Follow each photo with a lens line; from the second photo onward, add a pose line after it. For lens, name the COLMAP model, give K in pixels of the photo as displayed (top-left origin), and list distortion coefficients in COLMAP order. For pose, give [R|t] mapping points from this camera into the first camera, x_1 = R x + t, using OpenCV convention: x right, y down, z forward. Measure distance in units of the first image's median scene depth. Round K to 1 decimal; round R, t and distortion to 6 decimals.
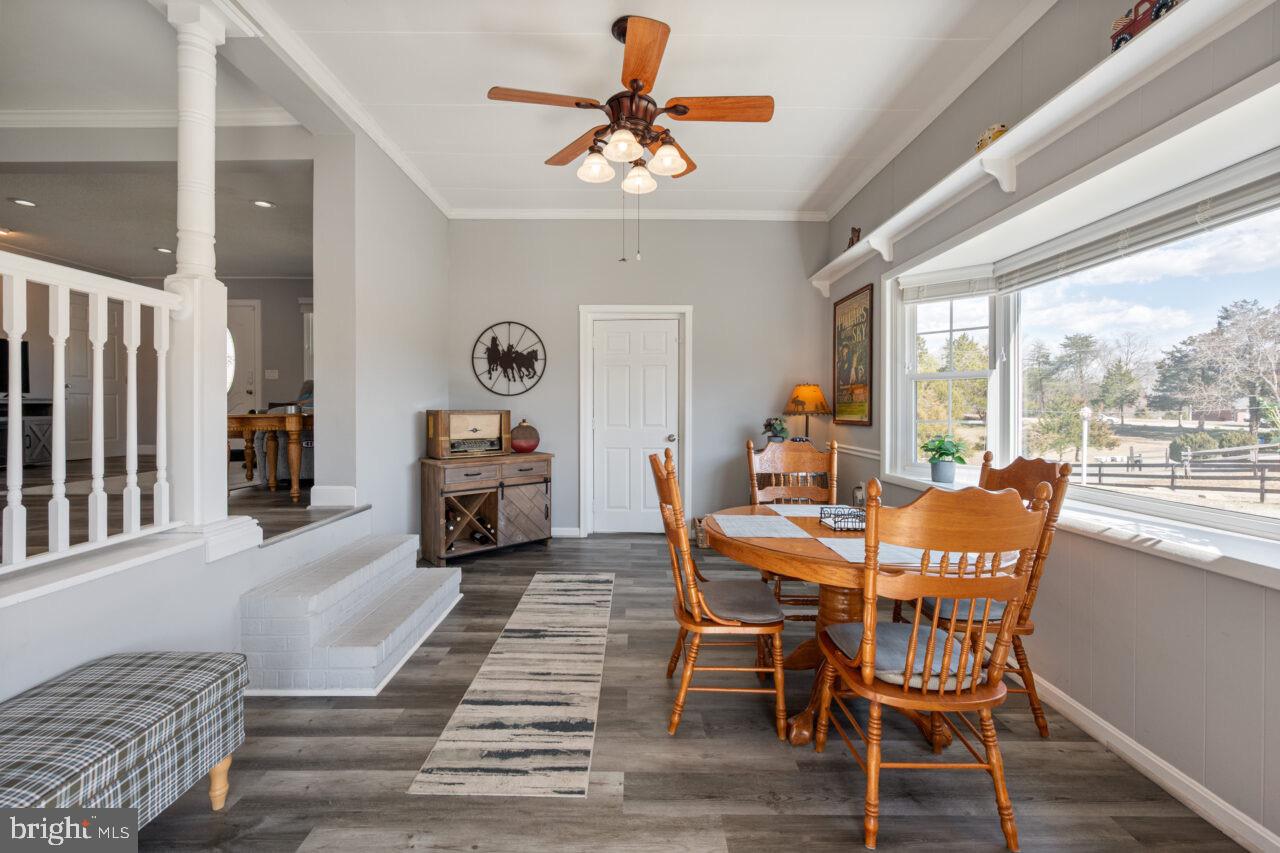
lens RADIAL K [[522.2, 0, 643.5], [0, 522.2, 414.6], [0, 0, 1]] dist [-0.002067, -0.000457]
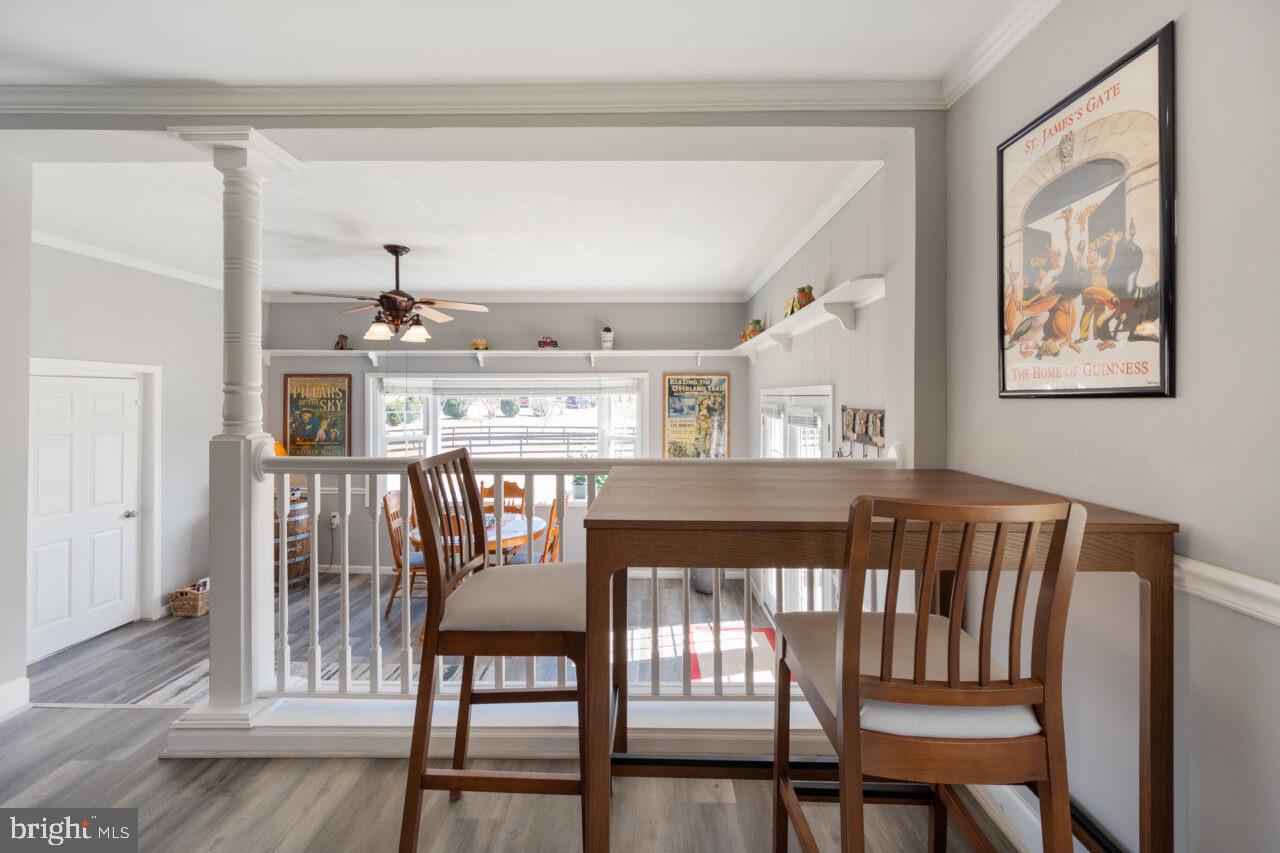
lens RADIAL K [[499.2, 0, 644.5], [0, 499.2, 395.8], [0, 0, 1]] dist [-0.003187, -0.000369]
pose [[0.022732, 0.005435, 0.999727, -1.161105], [0.007416, 0.999957, -0.005605, -0.216918], [-0.999714, 0.007542, 0.022690, 0.172655]]
